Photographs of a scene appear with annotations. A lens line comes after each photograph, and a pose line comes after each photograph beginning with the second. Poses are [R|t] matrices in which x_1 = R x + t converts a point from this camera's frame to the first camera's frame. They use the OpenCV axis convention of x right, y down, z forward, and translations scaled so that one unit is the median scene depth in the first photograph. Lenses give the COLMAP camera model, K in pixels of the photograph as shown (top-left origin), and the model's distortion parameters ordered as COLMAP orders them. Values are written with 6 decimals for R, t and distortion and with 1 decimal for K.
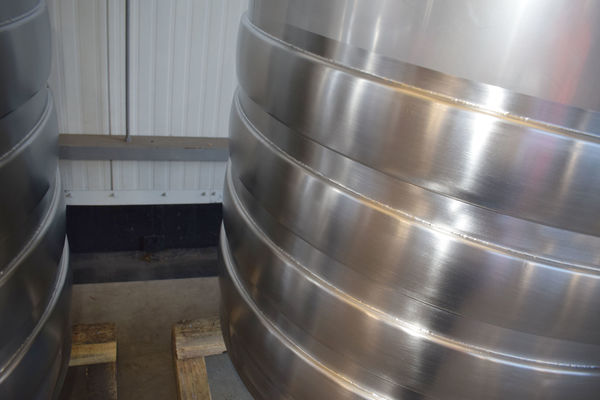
lens RADIAL K [[476.5, 0, 300.0], [0, 476.5, 200.0], [0, 0, 1]] dist [-0.012012, -0.010081]
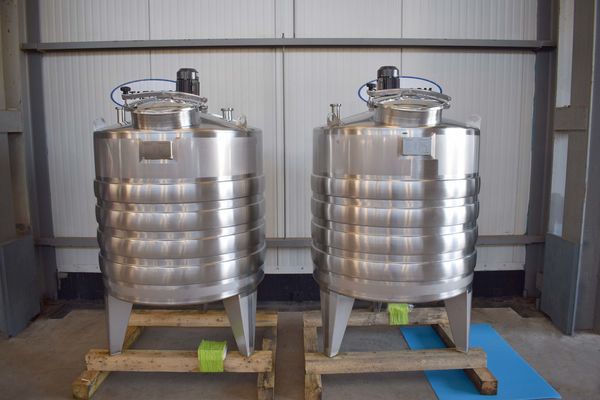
lens RADIAL K [[476.5, 0, 300.0], [0, 476.5, 200.0], [0, 0, 1]] dist [-0.012012, -0.010081]
pose [[0.945638, -0.104550, -0.307957, 0.360591], [-0.010414, 0.936698, -0.349985, 0.440955], [0.325054, 0.334166, 0.884688, -0.886352]]
